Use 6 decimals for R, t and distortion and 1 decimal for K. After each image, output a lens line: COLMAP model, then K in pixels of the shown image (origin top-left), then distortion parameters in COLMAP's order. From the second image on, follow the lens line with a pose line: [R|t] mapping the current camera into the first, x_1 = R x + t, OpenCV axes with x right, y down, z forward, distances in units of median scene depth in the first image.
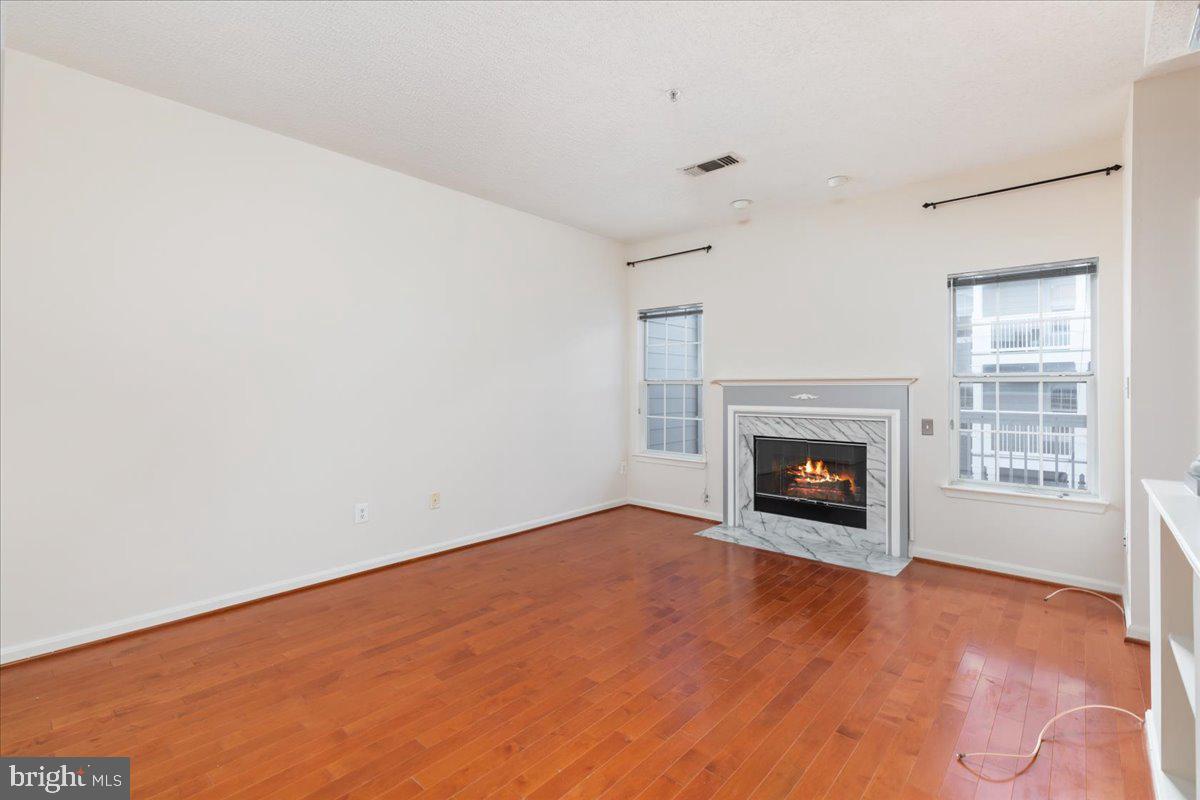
lens RADIAL K [[546.1, 0, 594.8], [0, 546.1, 388.6], [0, 0, 1]] dist [-0.001544, -0.000382]
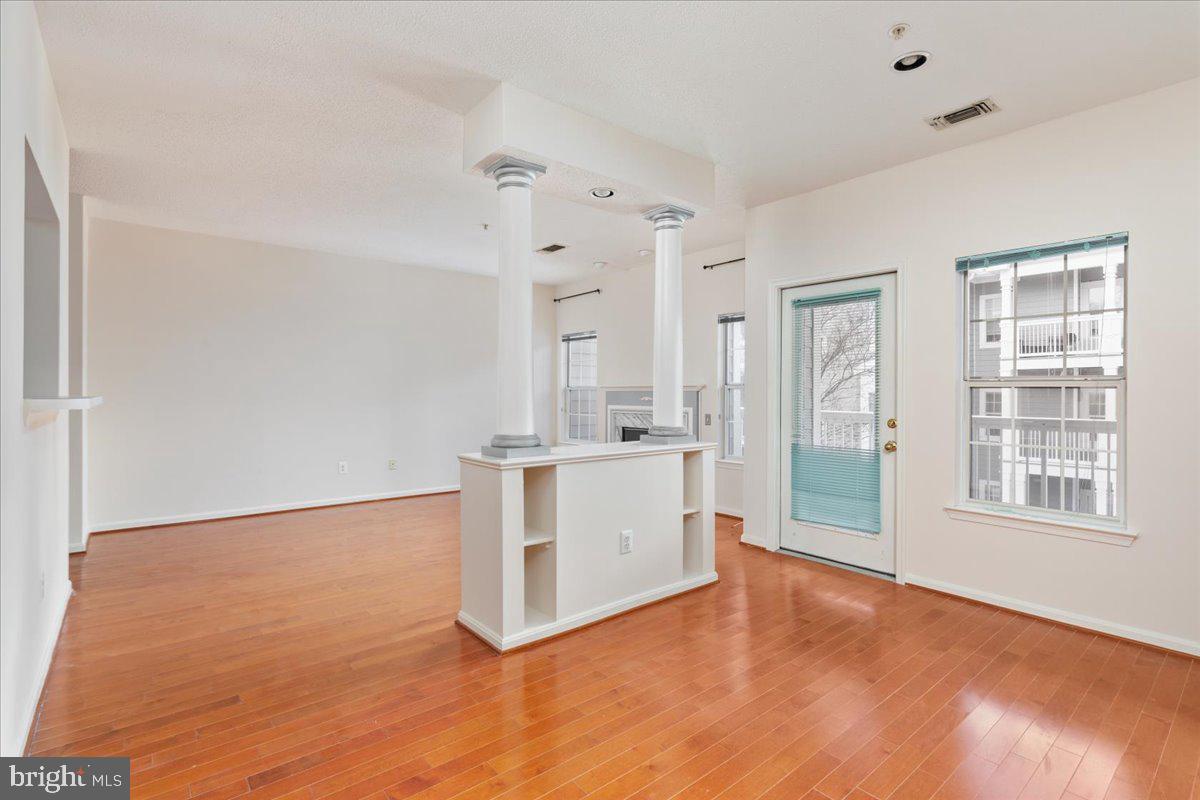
lens RADIAL K [[560.9, 0, 600.0], [0, 560.9, 400.0], [0, 0, 1]] dist [0.001553, 0.000045]
pose [[0.989000, 0.002599, -0.147892, 0.443672], [-0.001017, 0.999942, 0.010768, 0.002404], [0.147912, -0.010500, 0.988945, -0.417121]]
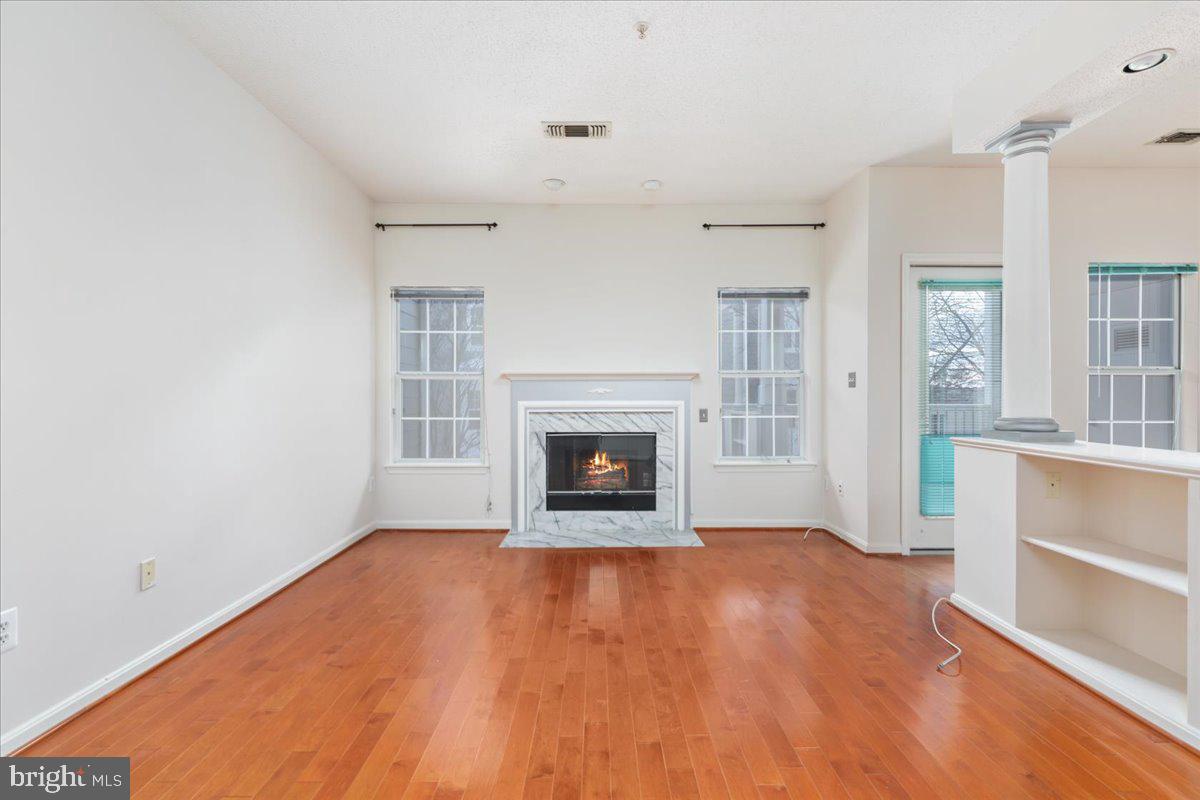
lens RADIAL K [[544.2, 0, 600.0], [0, 544.2, 400.0], [0, 0, 1]] dist [-0.001030, -0.000577]
pose [[0.731707, -0.012406, 0.681507, -0.285611], [0.003633, 0.999891, 0.014302, 0.016285], [-0.681610, -0.007989, 0.731672, 0.239807]]
